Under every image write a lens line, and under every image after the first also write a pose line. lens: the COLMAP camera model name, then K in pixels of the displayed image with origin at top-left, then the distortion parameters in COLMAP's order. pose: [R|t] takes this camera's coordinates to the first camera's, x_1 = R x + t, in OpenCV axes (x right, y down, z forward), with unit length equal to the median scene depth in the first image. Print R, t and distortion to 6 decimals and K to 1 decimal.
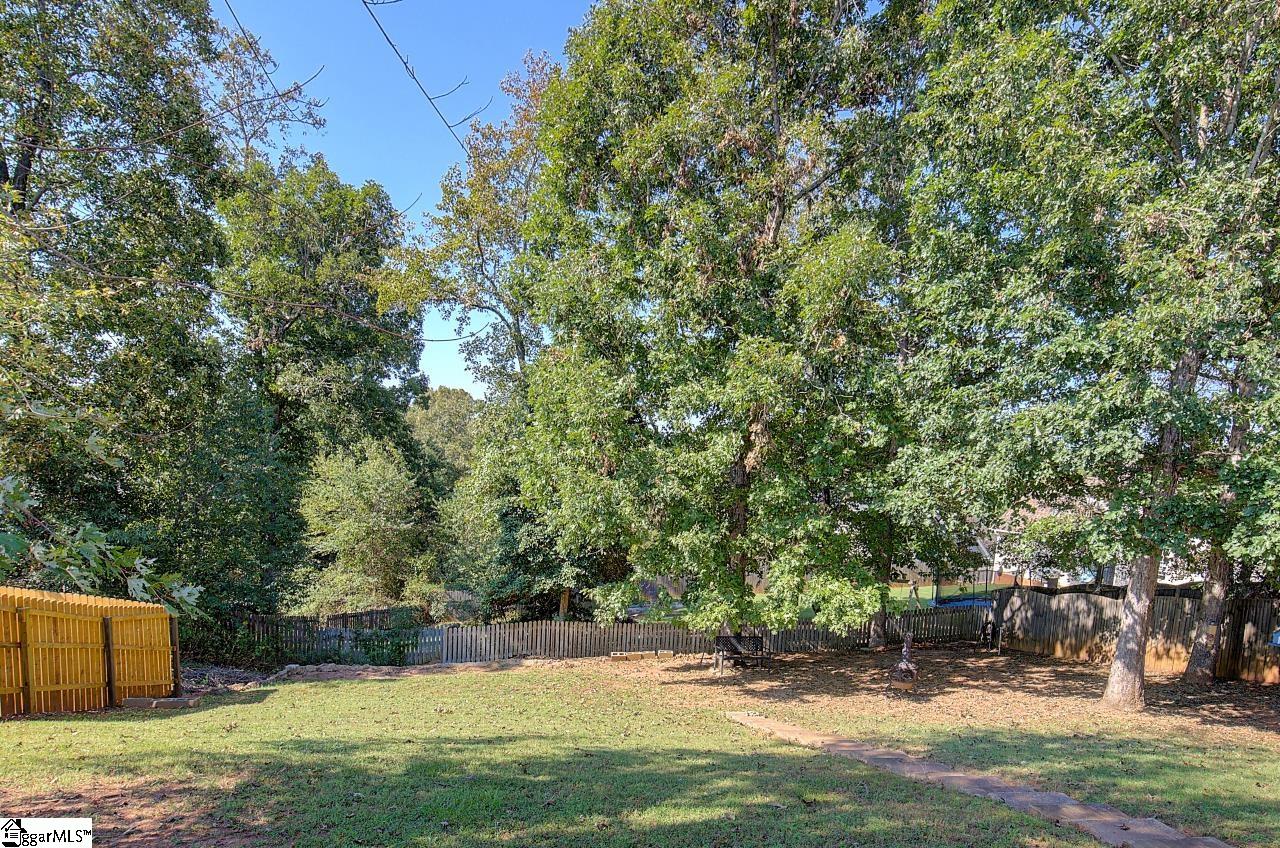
lens RADIAL K [[586.9, 0, 588.3], [0, 586.9, 553.8], [0, 0, 1]] dist [0.001349, 0.000074]
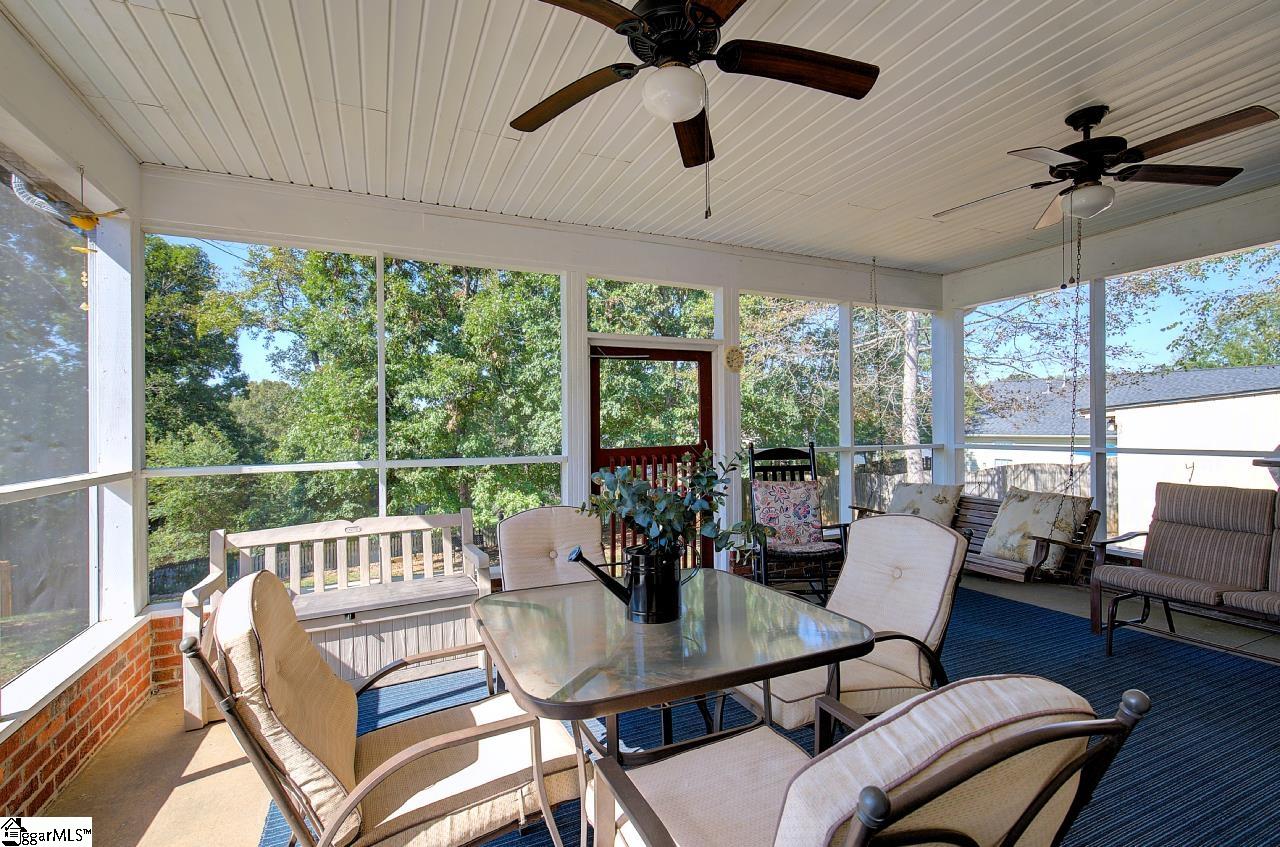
lens RADIAL K [[576.9, 0, 642.8], [0, 576.9, 430.5], [0, 0, 1]] dist [0.001125, 0.000110]
pose [[0.963421, -0.067998, 0.259222, 0.279200], [0.102642, 0.987143, -0.122532, 0.082179], [-0.247557, 0.144657, 0.958013, -0.520894]]
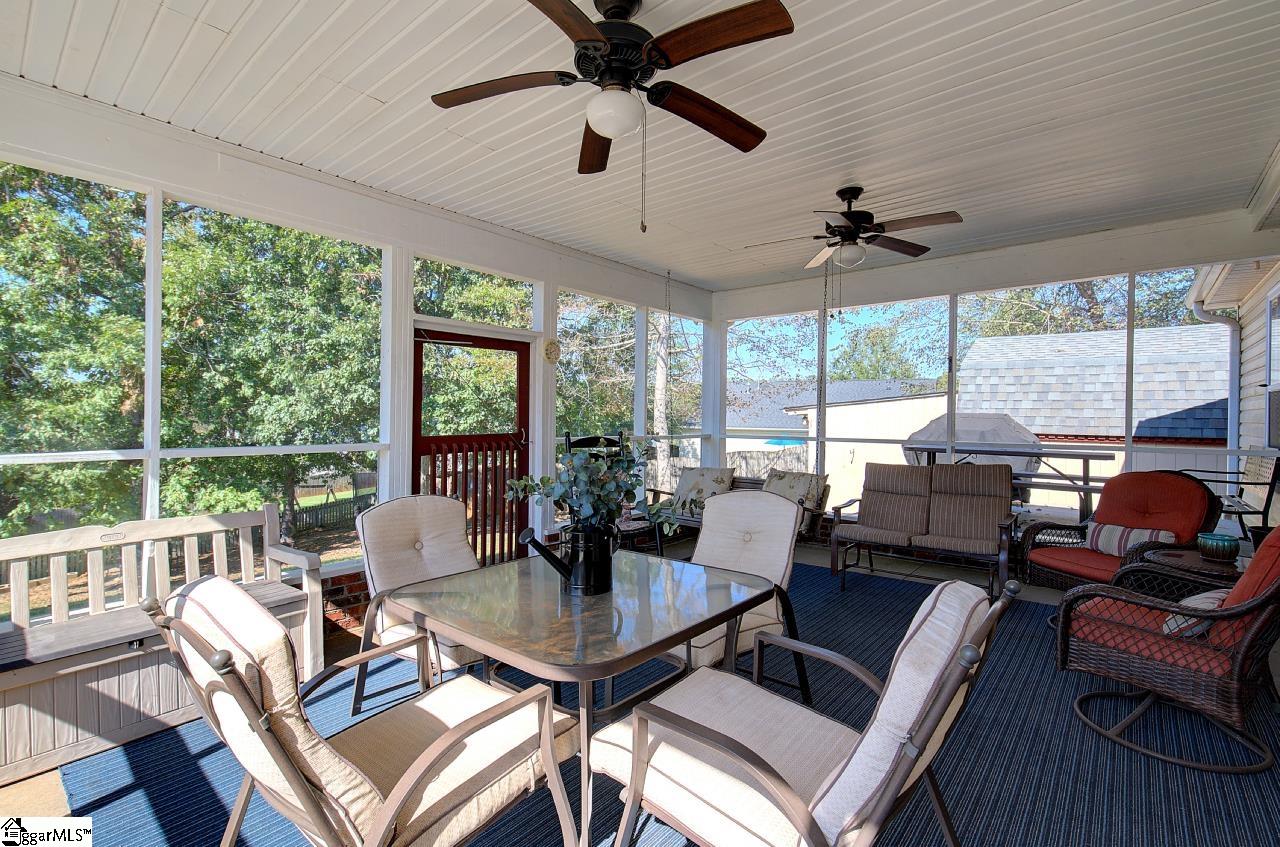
lens RADIAL K [[570.4, 0, 640.0], [0, 570.4, 423.5], [0, 0, 1]] dist [0.002100, 0.000184]
pose [[0.763891, -0.055663, 0.642941, 0.241009], [0.127778, 0.989595, -0.066140, 0.079058], [-0.632569, 0.132677, 0.763055, -0.512516]]
